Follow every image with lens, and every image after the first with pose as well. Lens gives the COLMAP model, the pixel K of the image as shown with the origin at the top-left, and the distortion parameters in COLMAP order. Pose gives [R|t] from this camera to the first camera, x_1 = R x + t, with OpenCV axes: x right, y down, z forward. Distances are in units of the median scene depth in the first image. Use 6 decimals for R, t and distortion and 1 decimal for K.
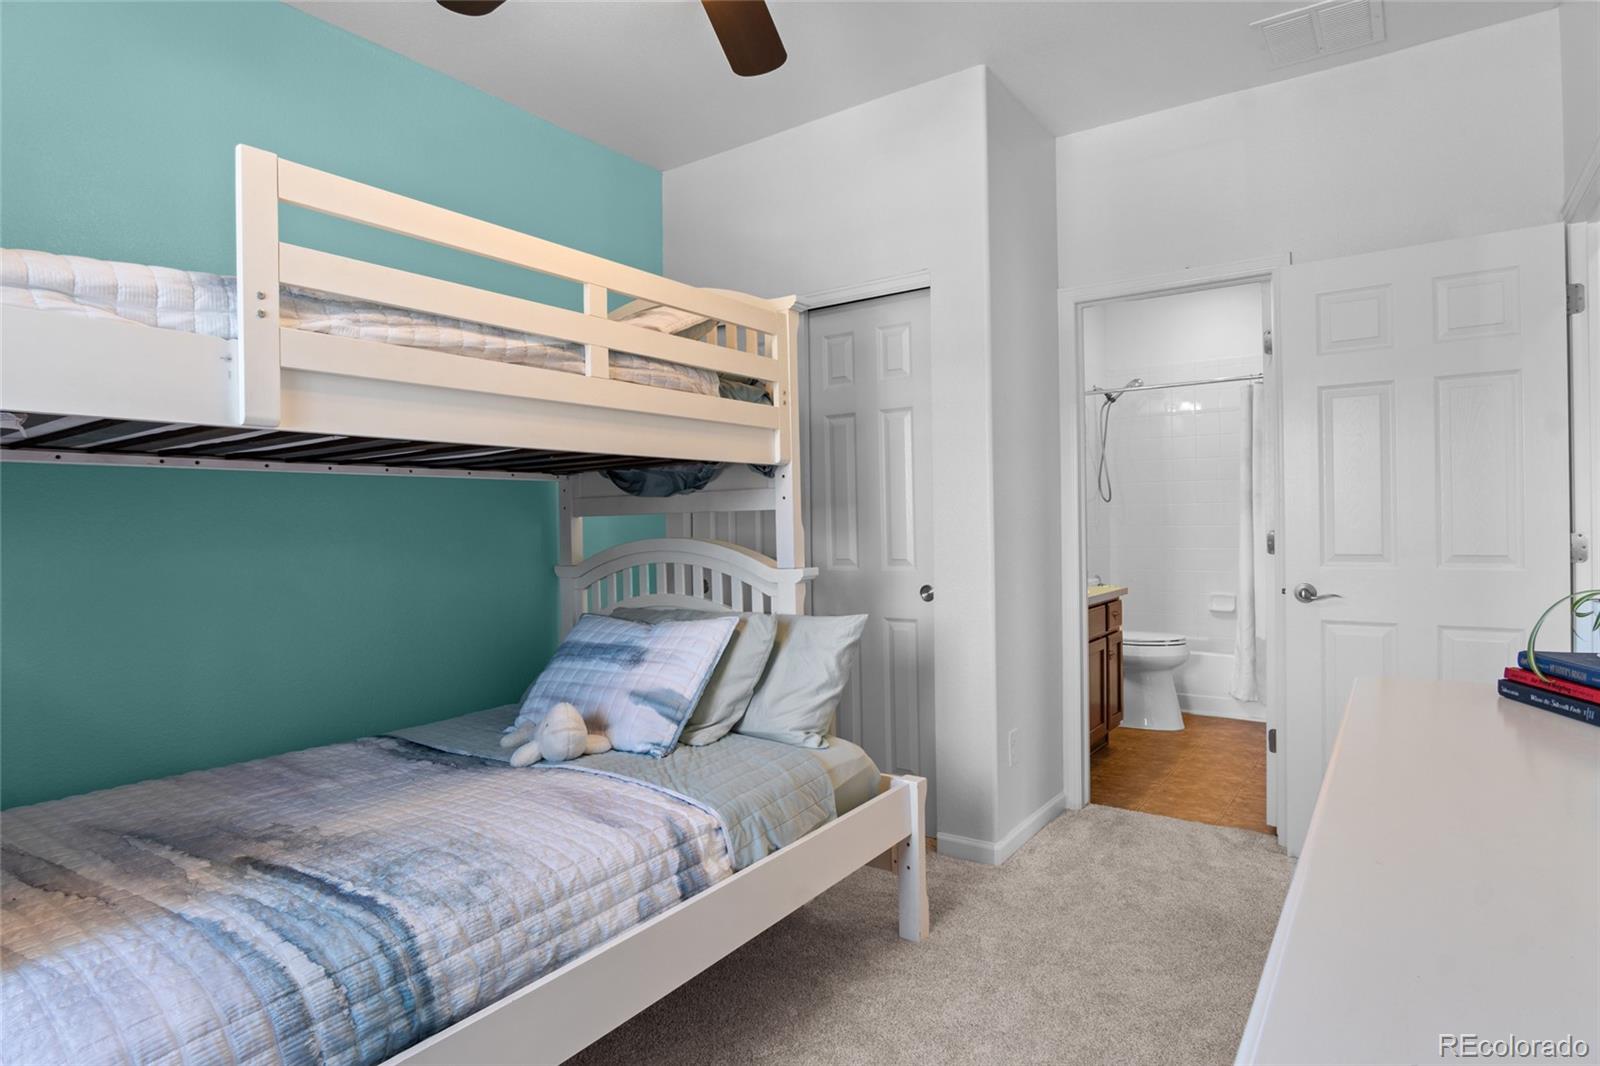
lens RADIAL K [[865.1, 0, 798.7], [0, 865.1, 515.8], [0, 0, 1]] dist [-0.026460, 0.001142]
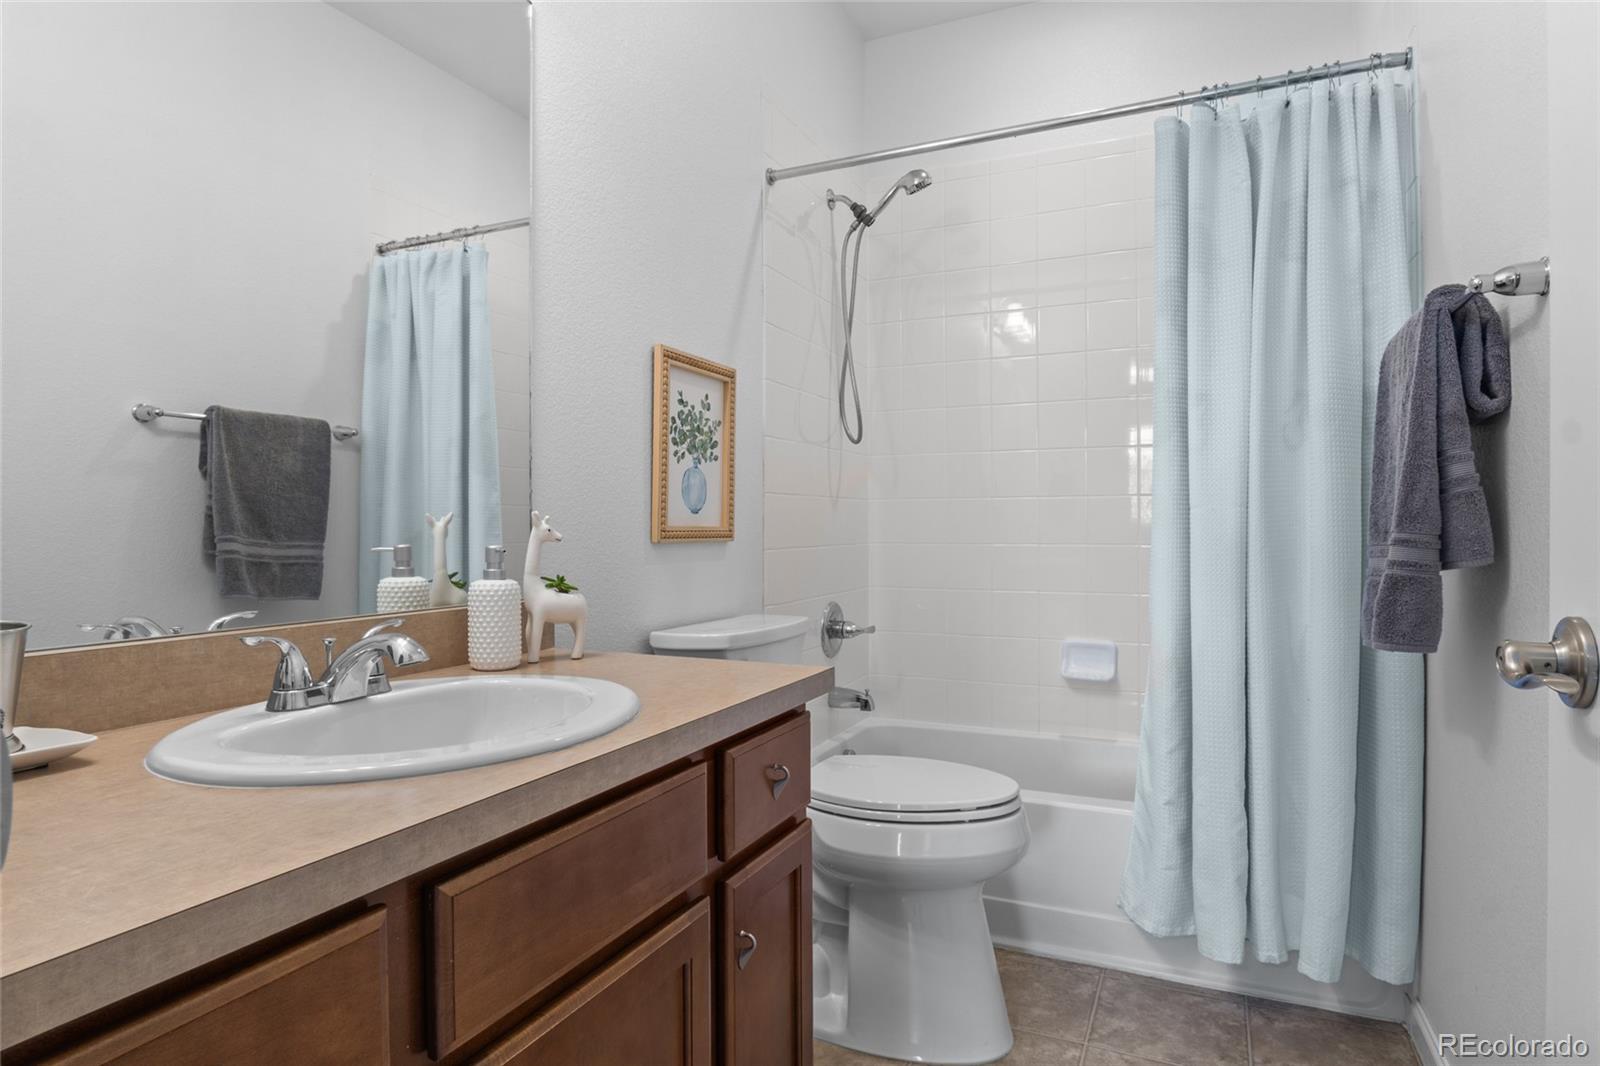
lens RADIAL K [[865.1, 0, 798.7], [0, 865.1, 515.8], [0, 0, 1]] dist [-0.026460, 0.001142]
pose [[0.982704, 0.006928, 0.185051, 0.284860], [-0.006975, 0.999976, -0.000399, 0.028085], [-0.185049, -0.000899, 0.982729, 0.646070]]
